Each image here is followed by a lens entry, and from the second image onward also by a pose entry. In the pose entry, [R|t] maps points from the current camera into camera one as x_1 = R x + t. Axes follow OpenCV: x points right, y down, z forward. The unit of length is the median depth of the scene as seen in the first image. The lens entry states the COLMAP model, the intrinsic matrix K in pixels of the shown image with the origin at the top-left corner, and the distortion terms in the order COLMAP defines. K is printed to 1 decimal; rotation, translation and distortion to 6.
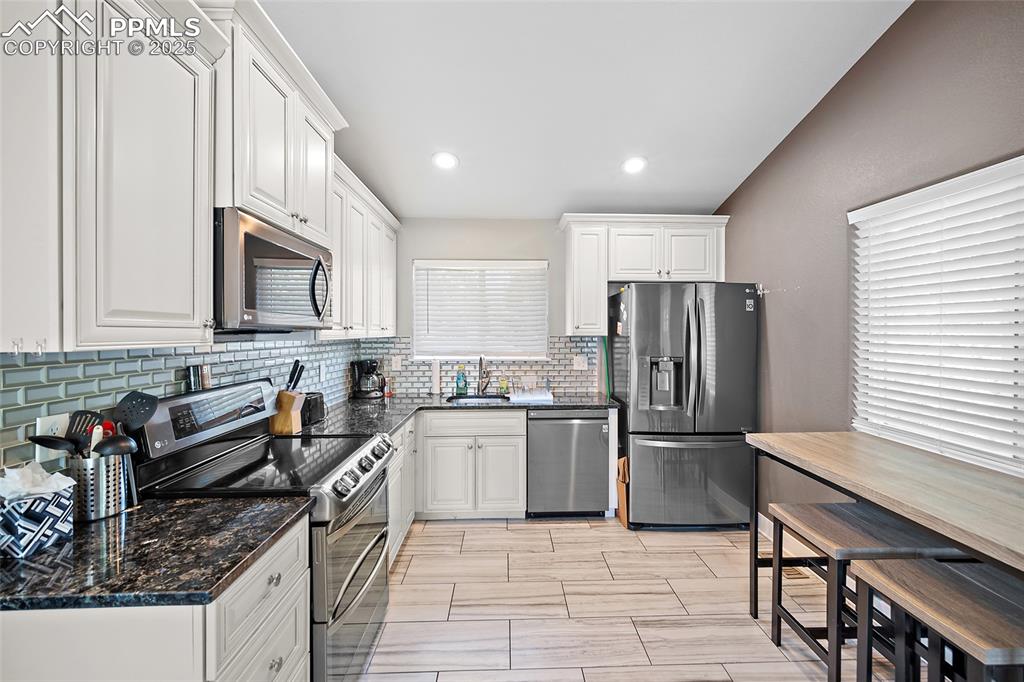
lens RADIAL K [[411.9, 0, 517.5], [0, 411.9, 335.9], [0, 0, 1]] dist [-0.000761, 0.000164]
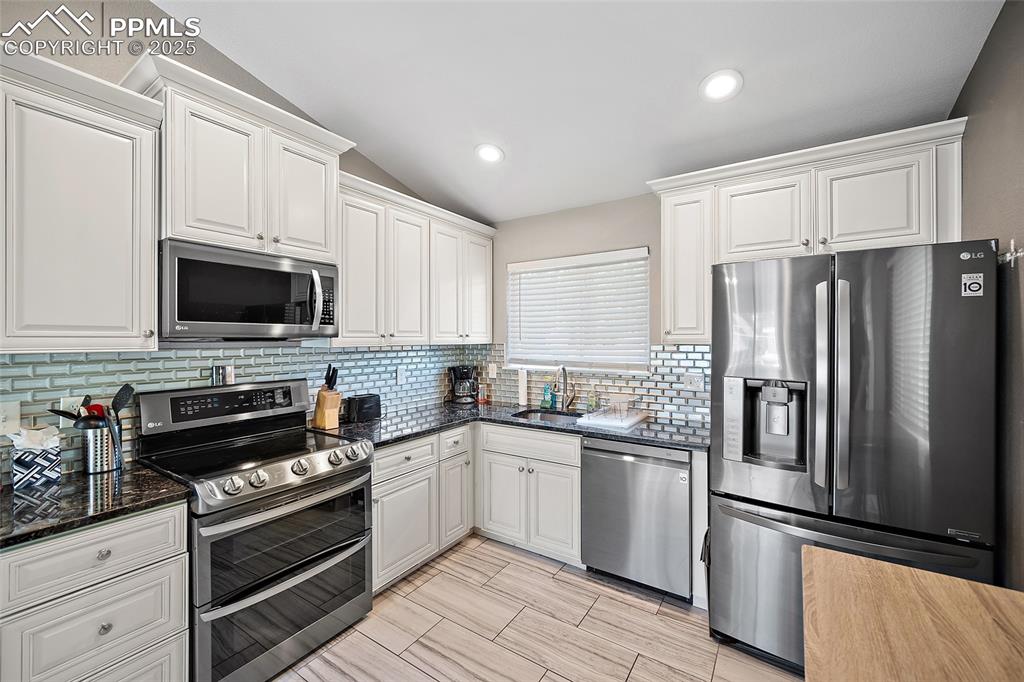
lens RADIAL K [[411.9, 0, 512.3], [0, 411.9, 338.4], [0, 0, 1]] dist [-0.000761, 0.000164]
pose [[0.816471, -0.000769, -0.577386, 0.391573], [-0.003915, 0.999969, -0.006867, -0.004725], [0.577373, 0.007867, 0.816443, 0.273312]]
